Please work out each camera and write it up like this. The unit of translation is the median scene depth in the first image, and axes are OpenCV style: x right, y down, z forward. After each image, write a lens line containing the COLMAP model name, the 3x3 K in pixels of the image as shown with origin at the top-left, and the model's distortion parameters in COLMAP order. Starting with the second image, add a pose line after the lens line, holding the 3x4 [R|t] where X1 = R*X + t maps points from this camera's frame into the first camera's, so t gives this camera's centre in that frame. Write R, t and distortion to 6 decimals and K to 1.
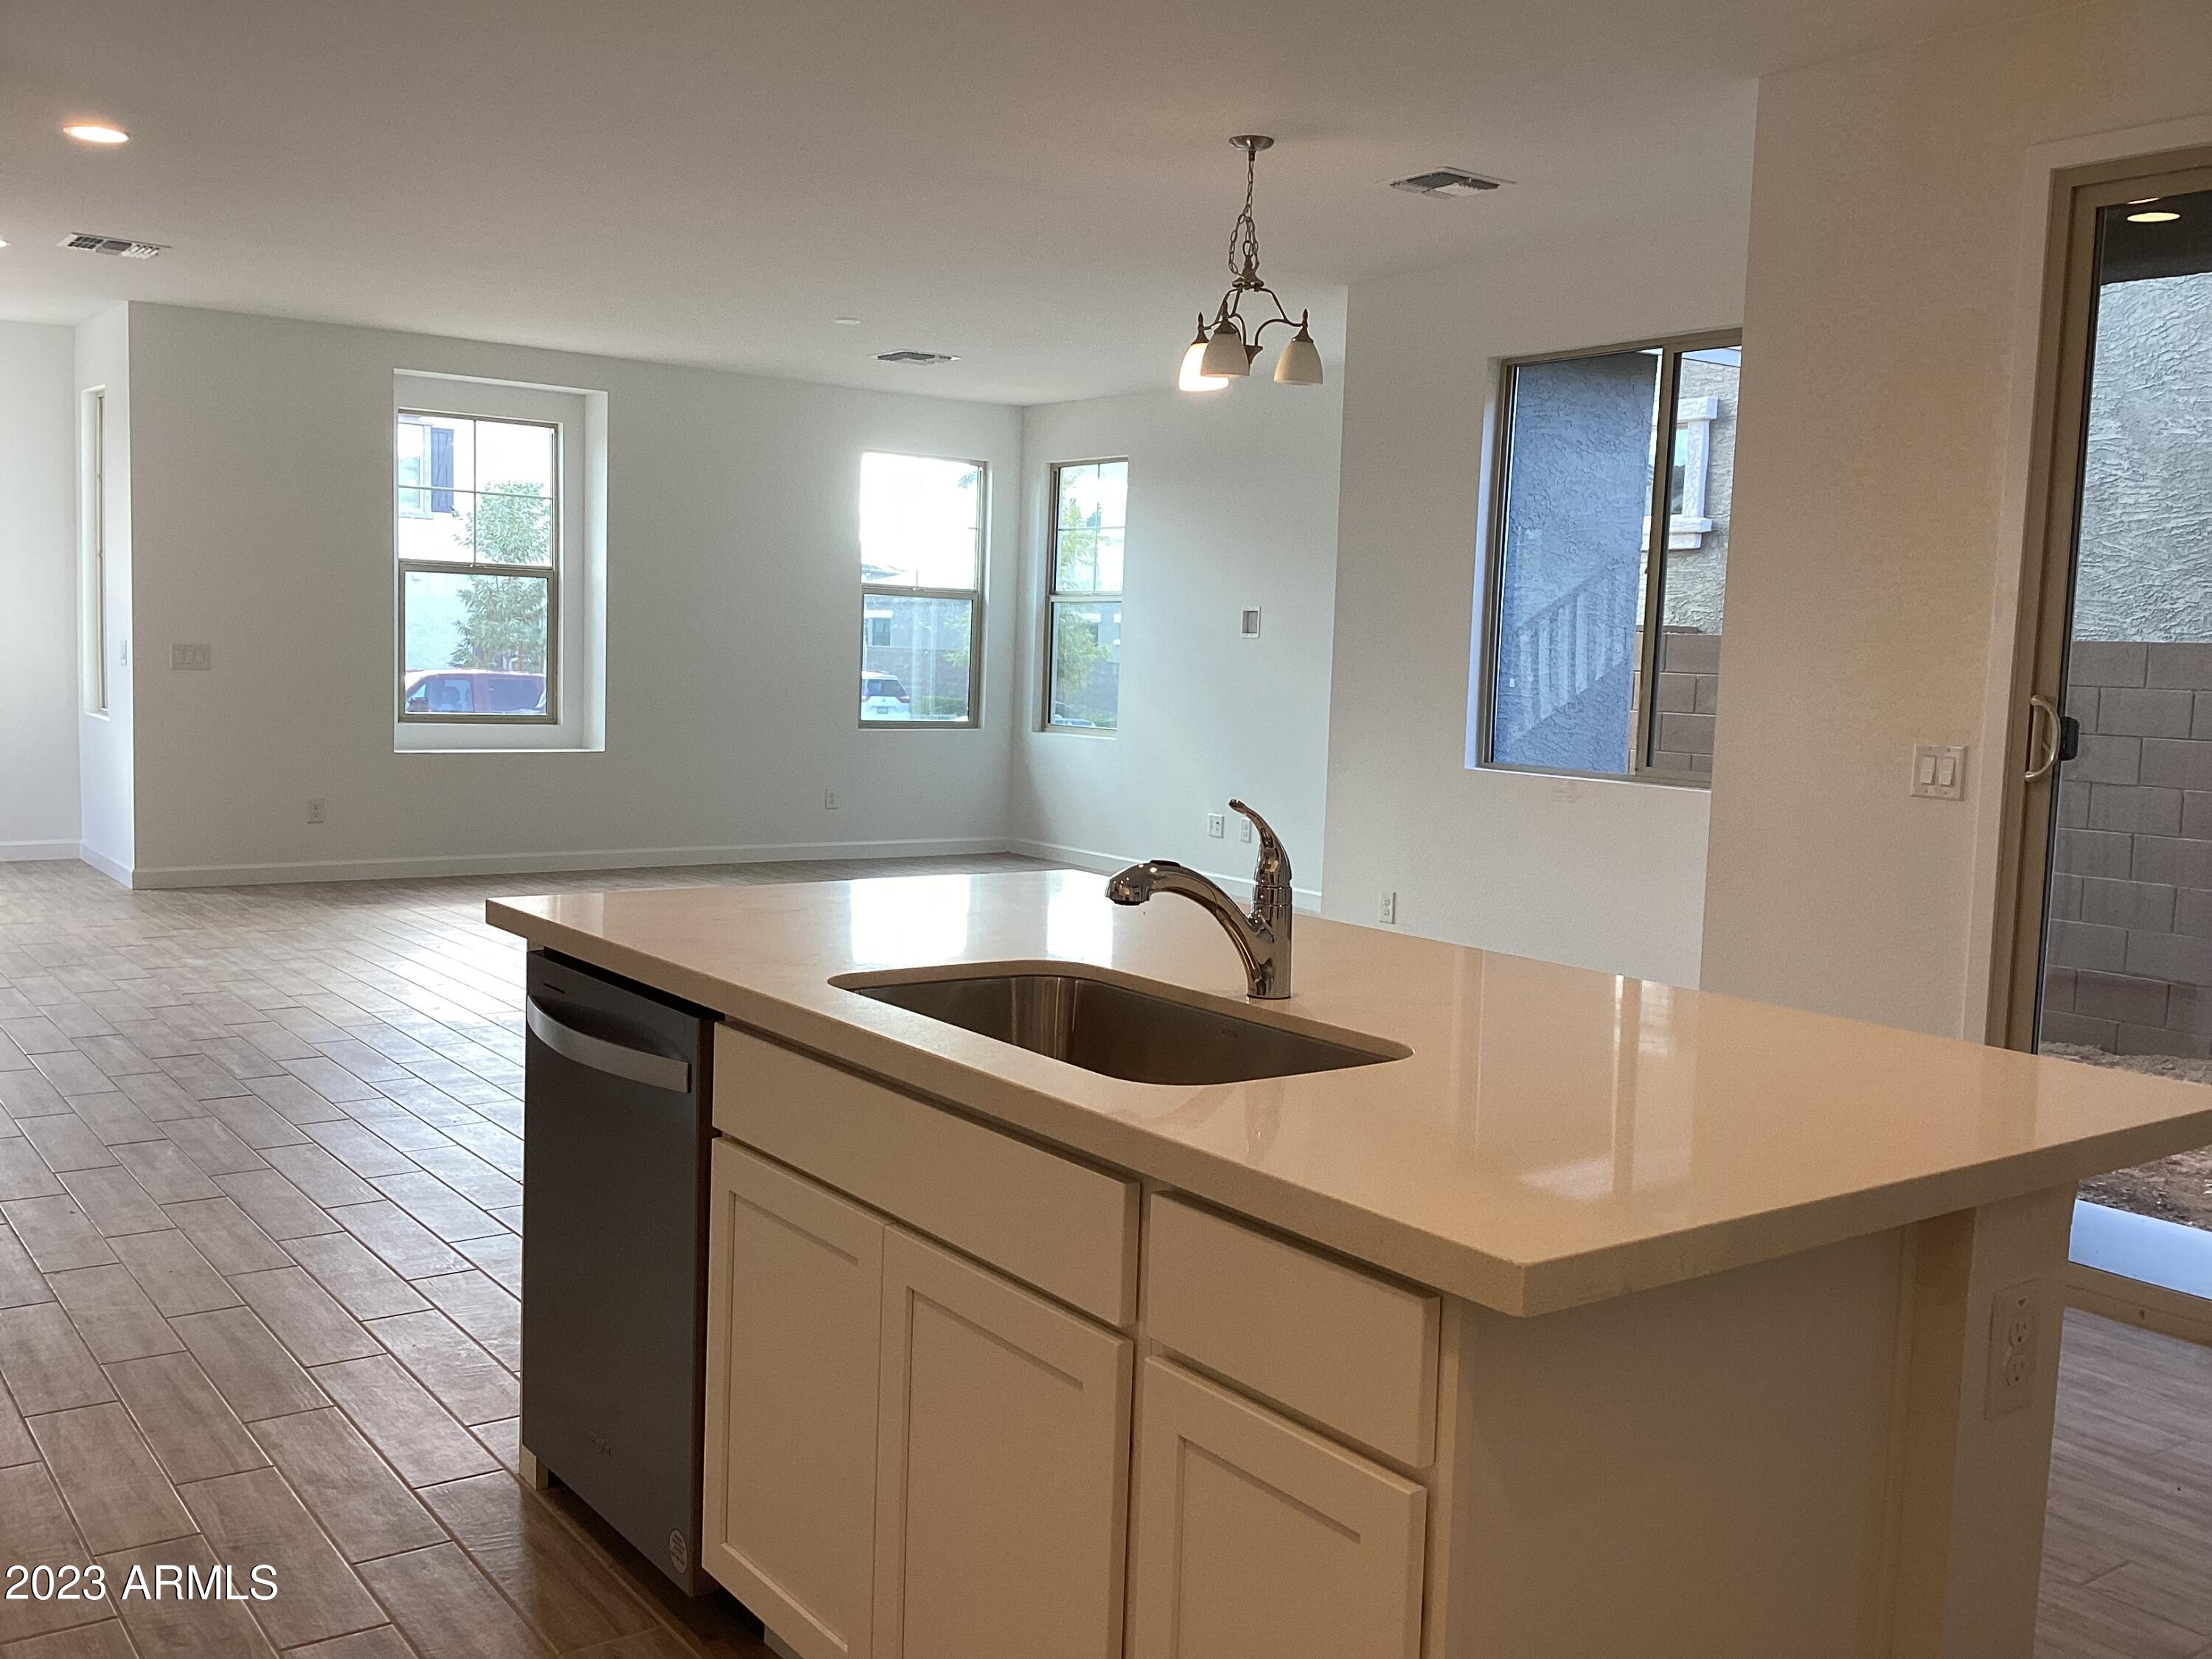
lens RADIAL K [[2024.8, 0, 1106.0], [0, 2024.8, 829.5], [0, 0, 1]] dist [0.096291, -0.163765]
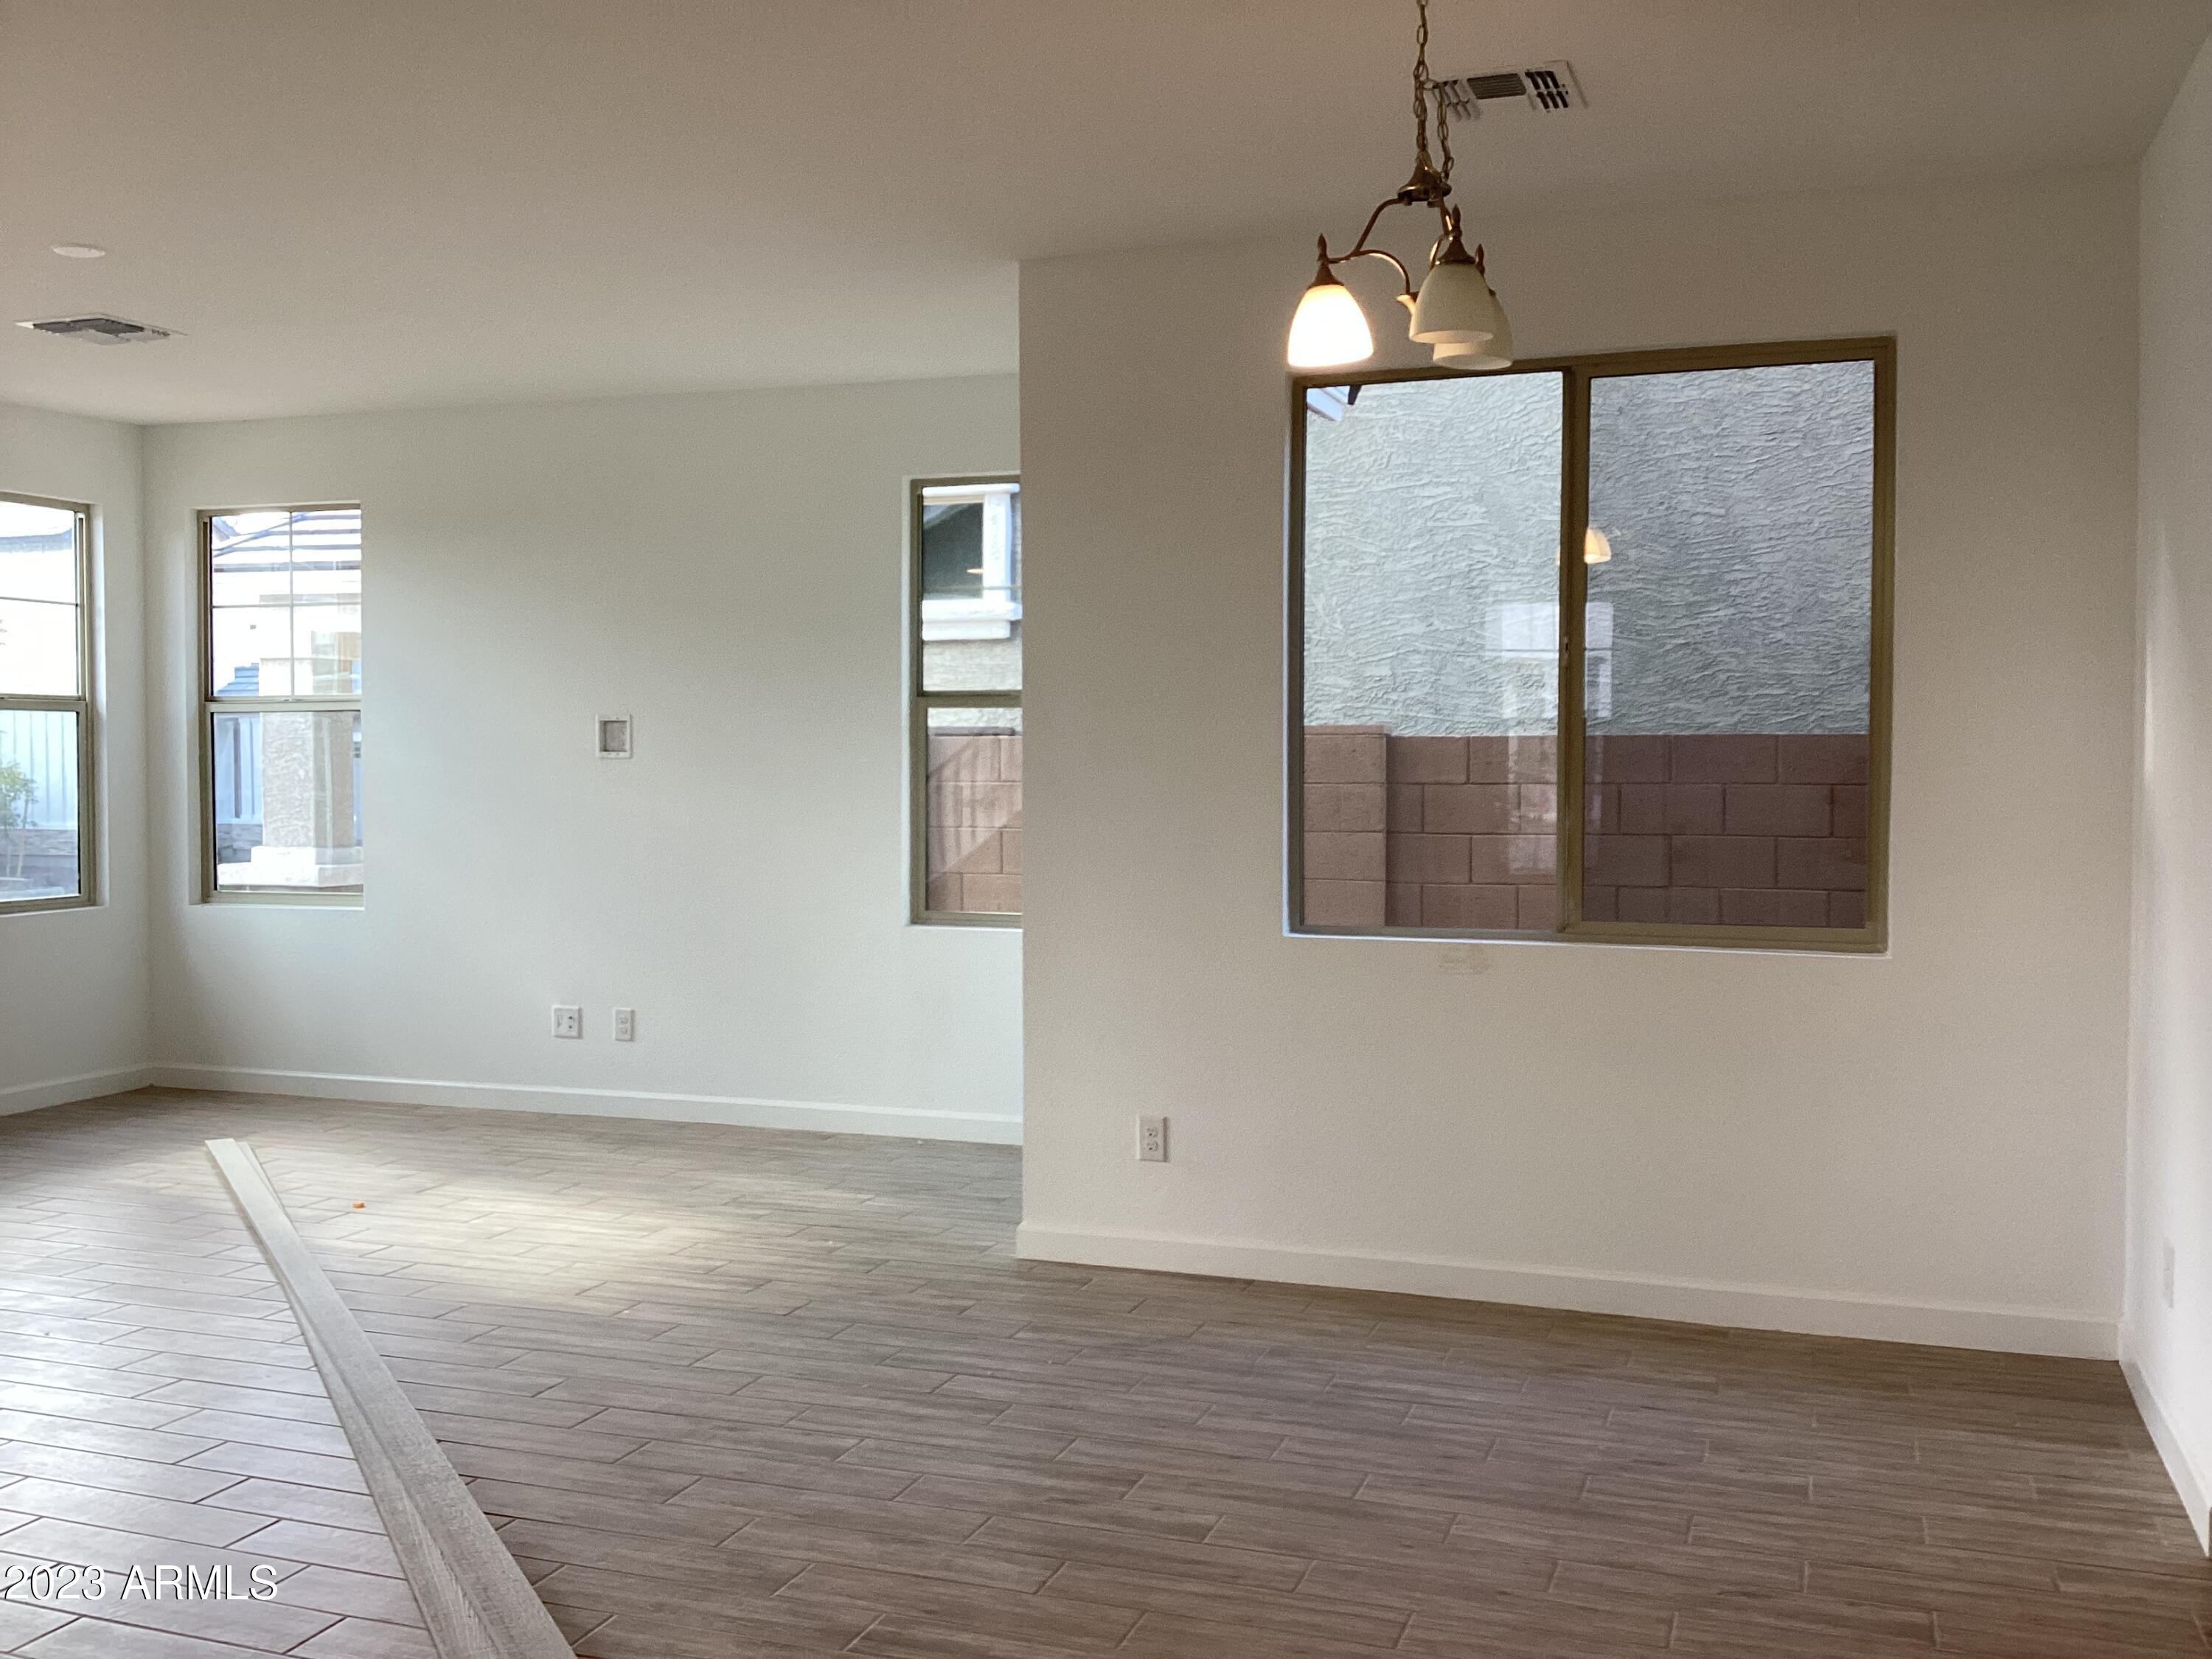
lens RADIAL K [[2024.8, 0, 1106.0], [0, 2024.8, 829.5], [0, 0, 1]] dist [0.096291, -0.163765]
pose [[0.825388, -0.054523, 0.561927, -0.189013], [0.079640, 0.996617, -0.020280, -0.039530], [-0.558921, 0.061491, 0.826938, 0.298197]]
